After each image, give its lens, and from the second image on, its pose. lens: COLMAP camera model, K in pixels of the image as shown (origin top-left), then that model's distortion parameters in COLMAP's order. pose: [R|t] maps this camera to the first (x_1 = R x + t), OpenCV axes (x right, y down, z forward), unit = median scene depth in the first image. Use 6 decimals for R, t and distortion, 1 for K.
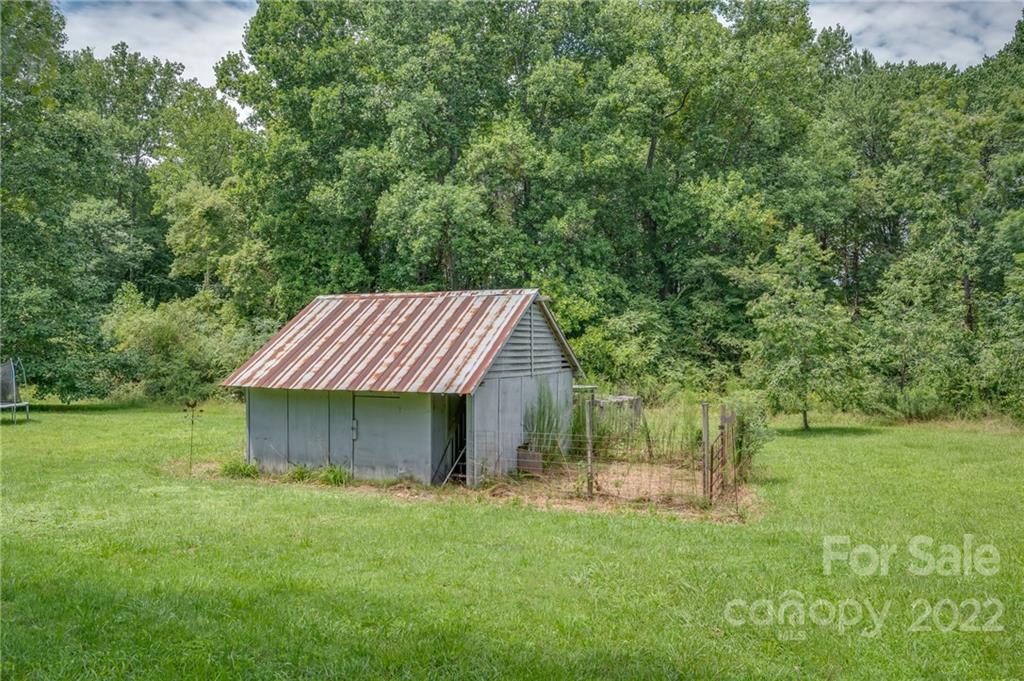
lens RADIAL K [[757.2, 0, 512.3], [0, 757.2, 336.4], [0, 0, 1]] dist [0.023036, 0.006918]
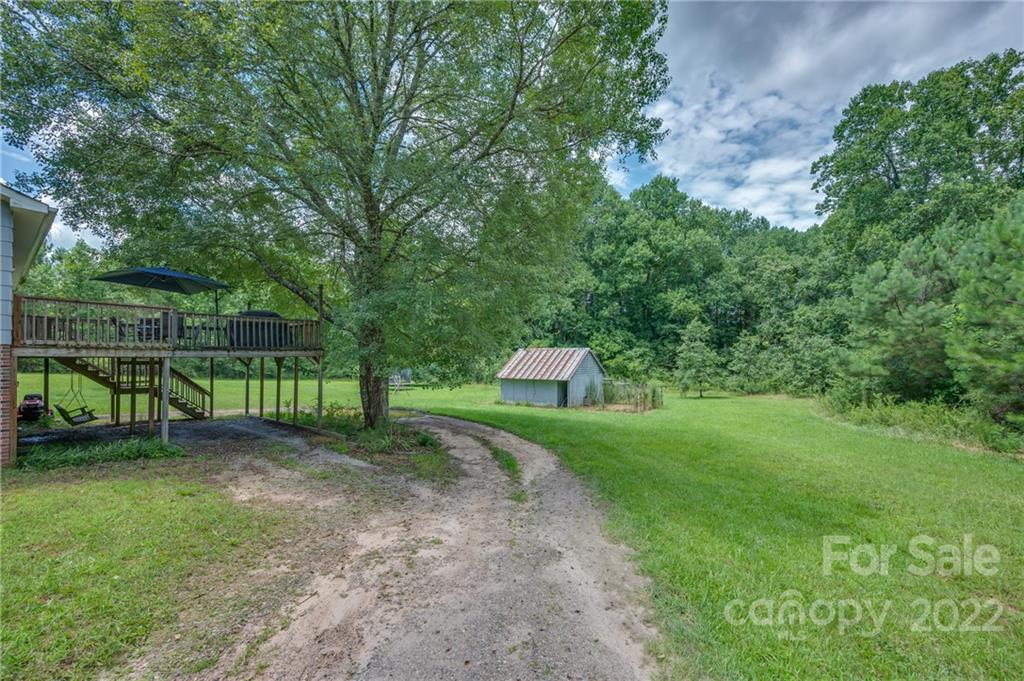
lens RADIAL K [[381.9, 0, 512.5], [0, 381.9, 346.6], [0, 0, 1]] dist [0.001526, 0.000016]
pose [[0.979979, -0.004705, -0.199044, 0.014883], [0.001122, 0.999835, -0.018110, -0.017235], [0.199097, 0.017524, 0.979823, -0.278372]]
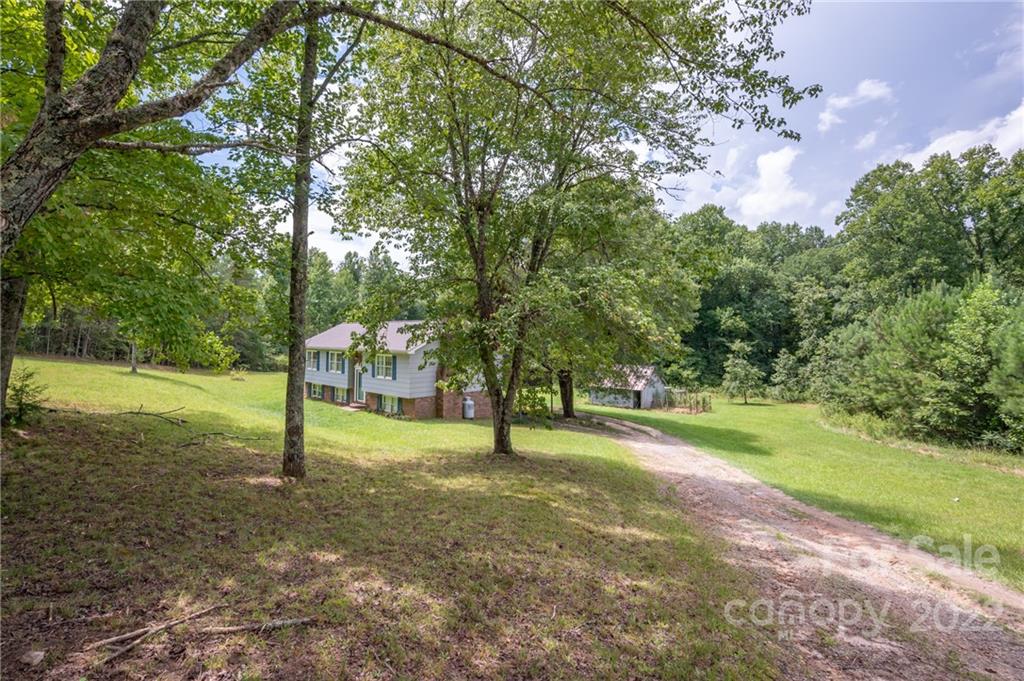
lens RADIAL K [[408.1, 0, 487.4], [0, 408.1, 307.9], [0, 0, 1]] dist [0.003352, 0.000299]
pose [[0.942226, -0.016780, -0.334559, -0.038811], [-0.013061, 0.996145, -0.086745, -0.081195], [0.334724, 0.086103, 0.938374, -0.717378]]
